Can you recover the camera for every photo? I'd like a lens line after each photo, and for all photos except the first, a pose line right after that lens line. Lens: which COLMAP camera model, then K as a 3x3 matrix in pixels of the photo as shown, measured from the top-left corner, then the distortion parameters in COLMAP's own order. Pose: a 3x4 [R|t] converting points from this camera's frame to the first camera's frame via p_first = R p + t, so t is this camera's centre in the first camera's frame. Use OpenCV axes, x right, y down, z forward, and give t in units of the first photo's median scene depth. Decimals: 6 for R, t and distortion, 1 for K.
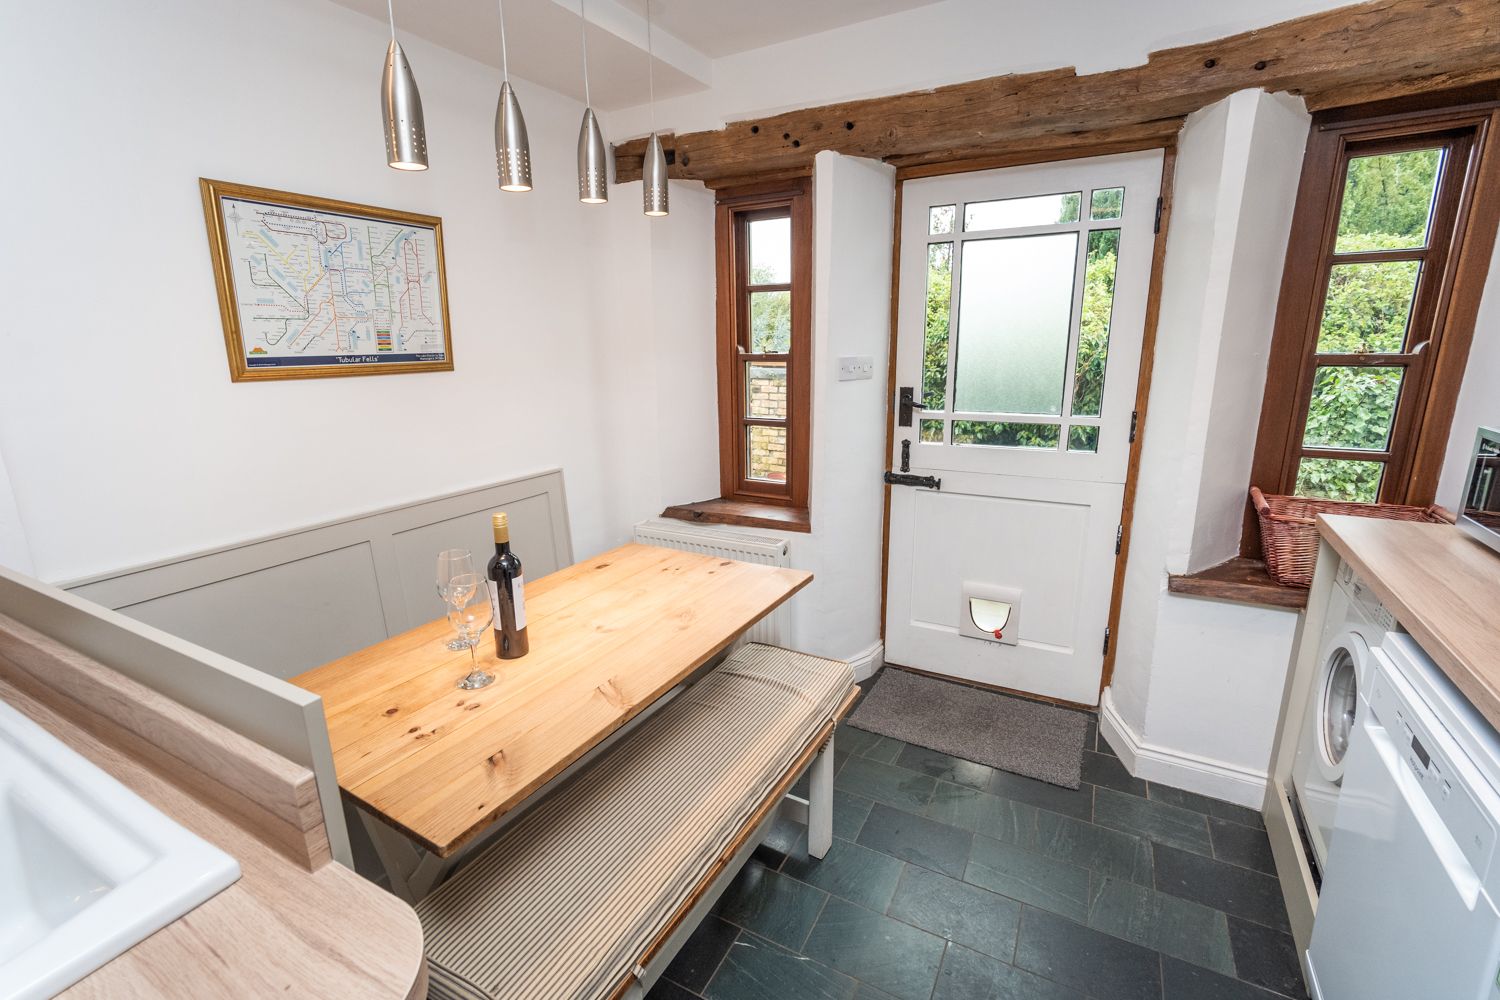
lens RADIAL K [[672.4, 0, 748.4], [0, 672.4, 495.1], [0, 0, 1]] dist [-0.001948, -0.000049]
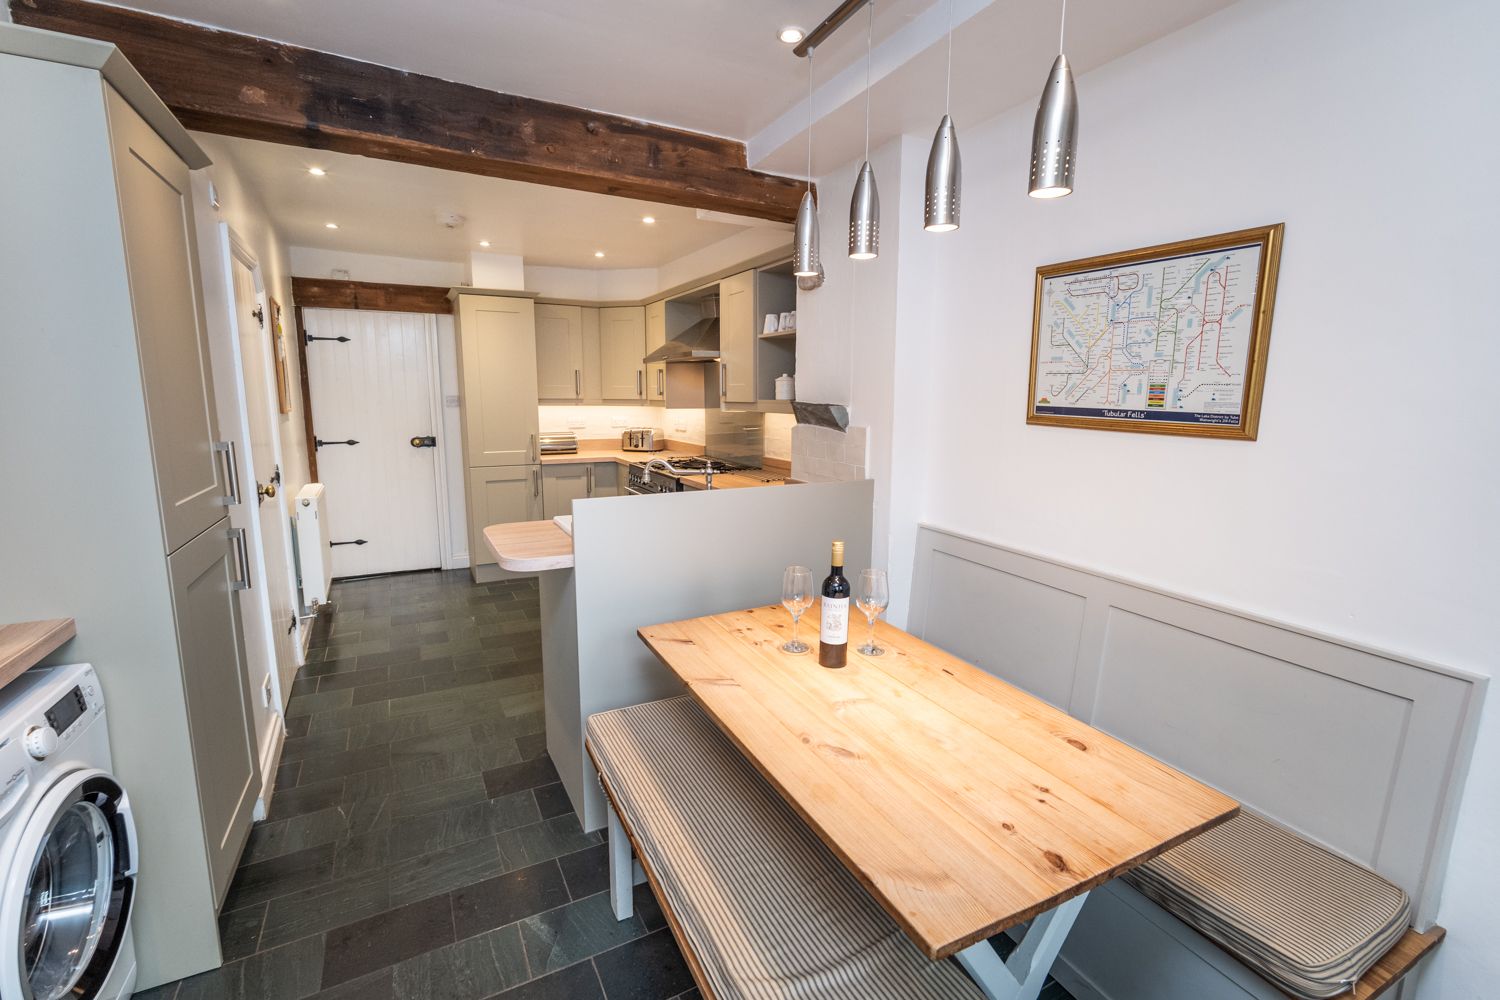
lens RADIAL K [[672.4, 0, 750.3], [0, 672.4, 500.2], [0, 0, 1]] dist [-0.001948, -0.000049]
pose [[-0.555287, 0.147025, -0.818560, 0.501681], [-0.192752, 0.934697, 0.298643, -0.273012], [0.809013, 0.323612, -0.490686, 1.091337]]
